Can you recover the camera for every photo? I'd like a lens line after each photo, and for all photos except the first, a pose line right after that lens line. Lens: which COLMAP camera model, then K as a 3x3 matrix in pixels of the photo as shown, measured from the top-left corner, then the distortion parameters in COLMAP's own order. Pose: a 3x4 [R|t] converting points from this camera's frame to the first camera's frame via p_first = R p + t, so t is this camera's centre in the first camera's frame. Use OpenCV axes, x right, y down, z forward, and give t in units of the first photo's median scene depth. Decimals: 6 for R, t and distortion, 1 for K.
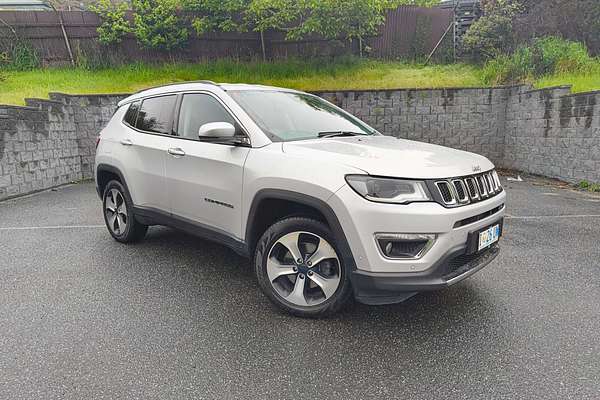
lens RADIAL K [[419.9, 0, 303.3], [0, 419.9, 201.7], [0, 0, 1]] dist [0.021205, -0.018379]
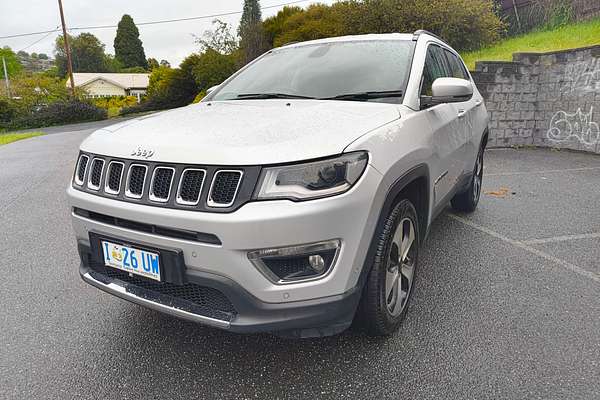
lens RADIAL K [[419.9, 0, 295.0], [0, 419.9, 200.7], [0, 0, 1]] dist [0.021205, -0.018379]
pose [[0.199996, 0.240255, -0.949884, 0.298064], [-0.159872, 0.964480, 0.210286, -0.049430], [0.966666, 0.109803, 0.231302, 0.298856]]
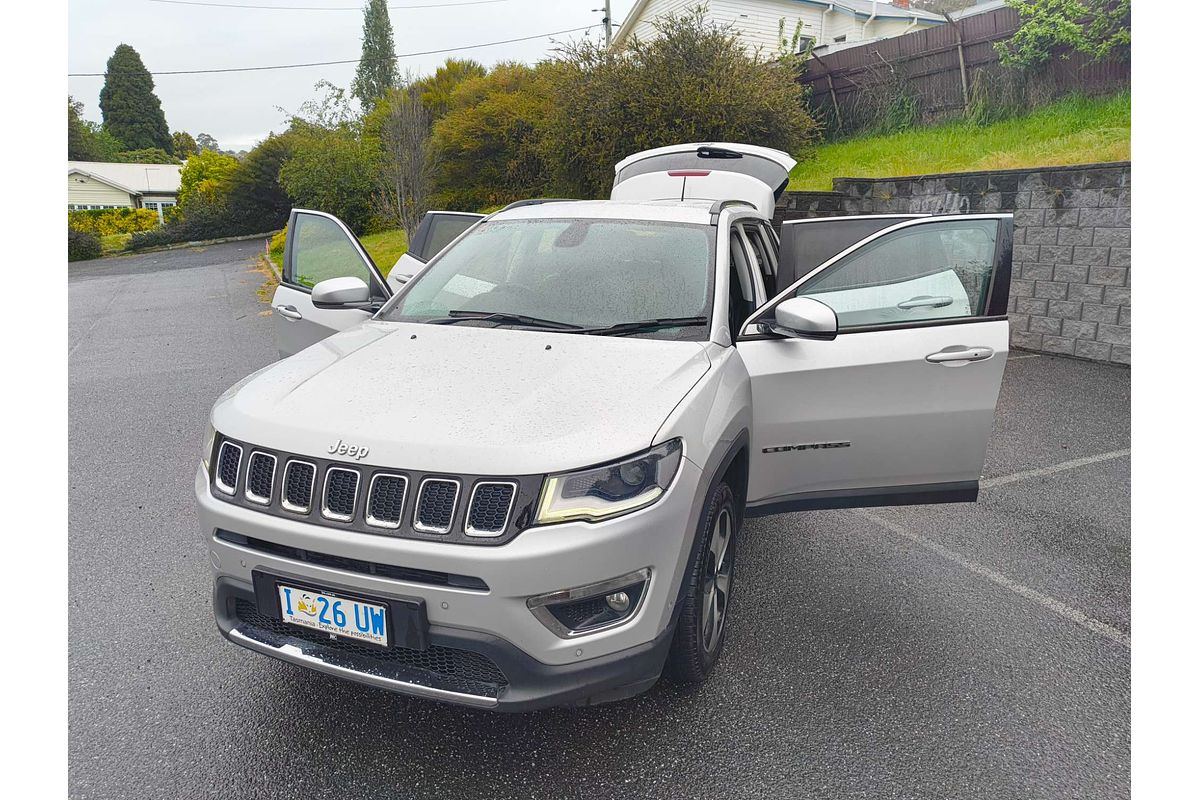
lens RADIAL K [[743.4, 0, 606.5], [0, 743.4, 401.3], [0, 0, 1]] dist [0.024050, -0.021145]
pose [[0.377414, 0.241075, -0.894115, 0.319345], [-0.169982, 0.967150, 0.189015, -0.085019], [0.910310, 0.080647, 0.405994, 0.256457]]
